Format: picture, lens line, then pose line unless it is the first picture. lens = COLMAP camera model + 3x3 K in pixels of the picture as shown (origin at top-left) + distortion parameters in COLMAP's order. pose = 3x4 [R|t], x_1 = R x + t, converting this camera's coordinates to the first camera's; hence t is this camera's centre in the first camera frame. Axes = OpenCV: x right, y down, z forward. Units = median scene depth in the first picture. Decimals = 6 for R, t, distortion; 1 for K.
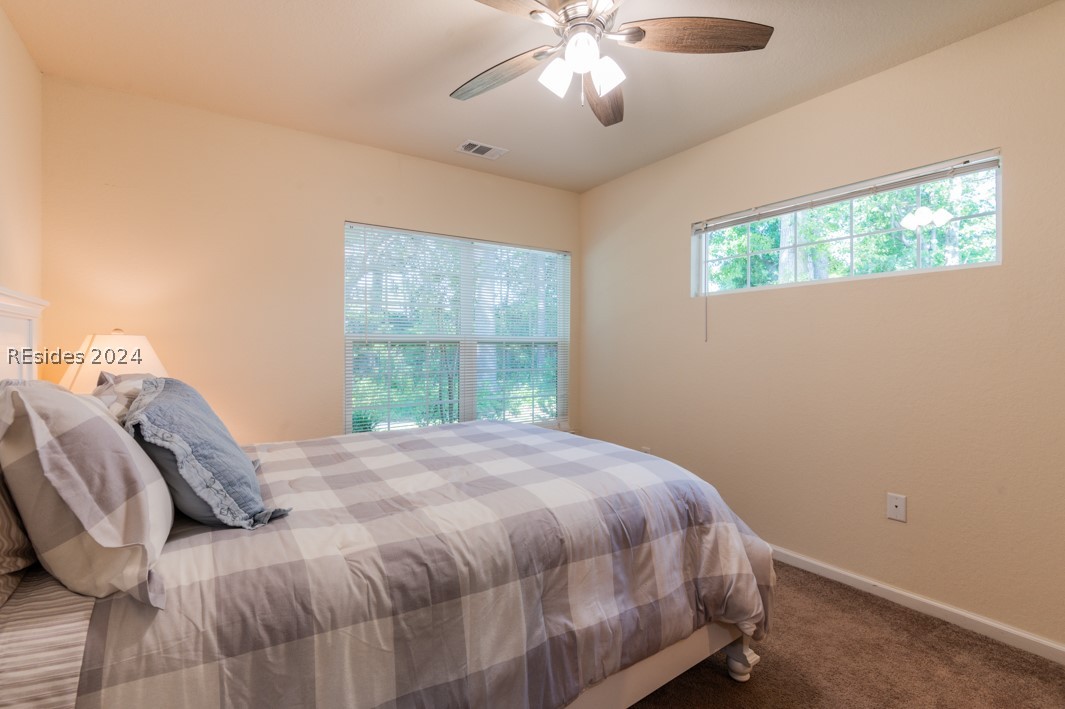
lens RADIAL K [[487.1, 0, 519.5], [0, 487.1, 337.6], [0, 0, 1]] dist [0.001624, -0.008185]
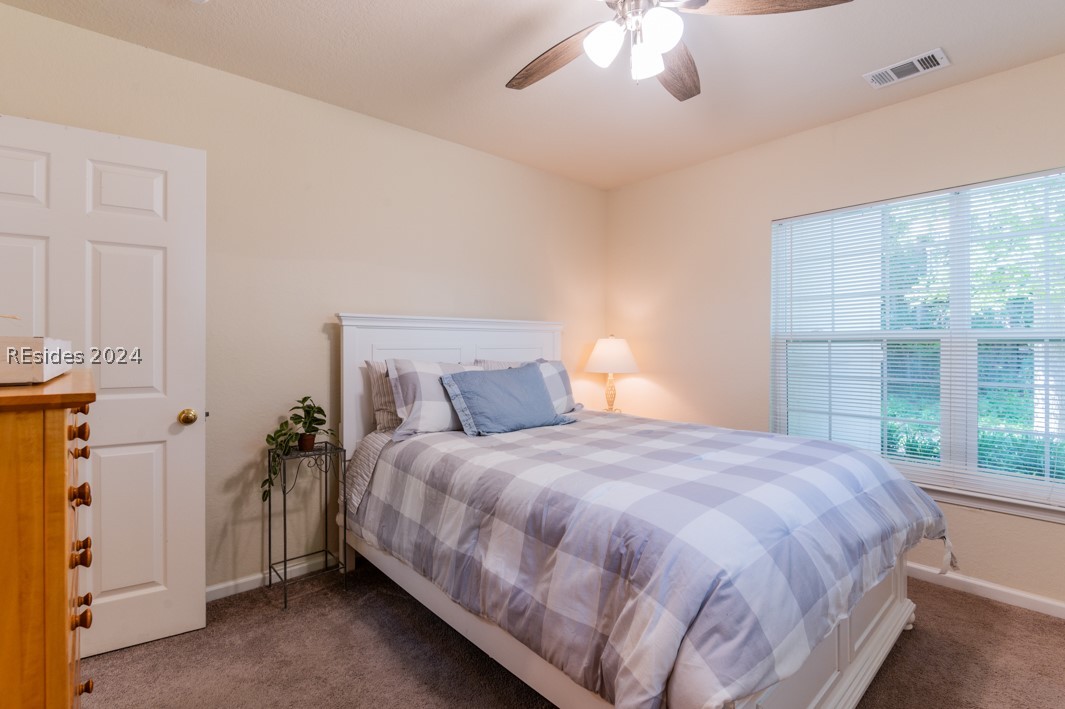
lens RADIAL K [[487.1, 0, 519.5], [0, 487.1, 337.6], [0, 0, 1]] dist [0.001624, -0.008185]
pose [[0.119825, -0.014195, -0.992694, 1.359537], [0.010431, 0.999861, -0.013038, 0.011998], [0.992740, -0.008792, 0.119956, 0.902408]]
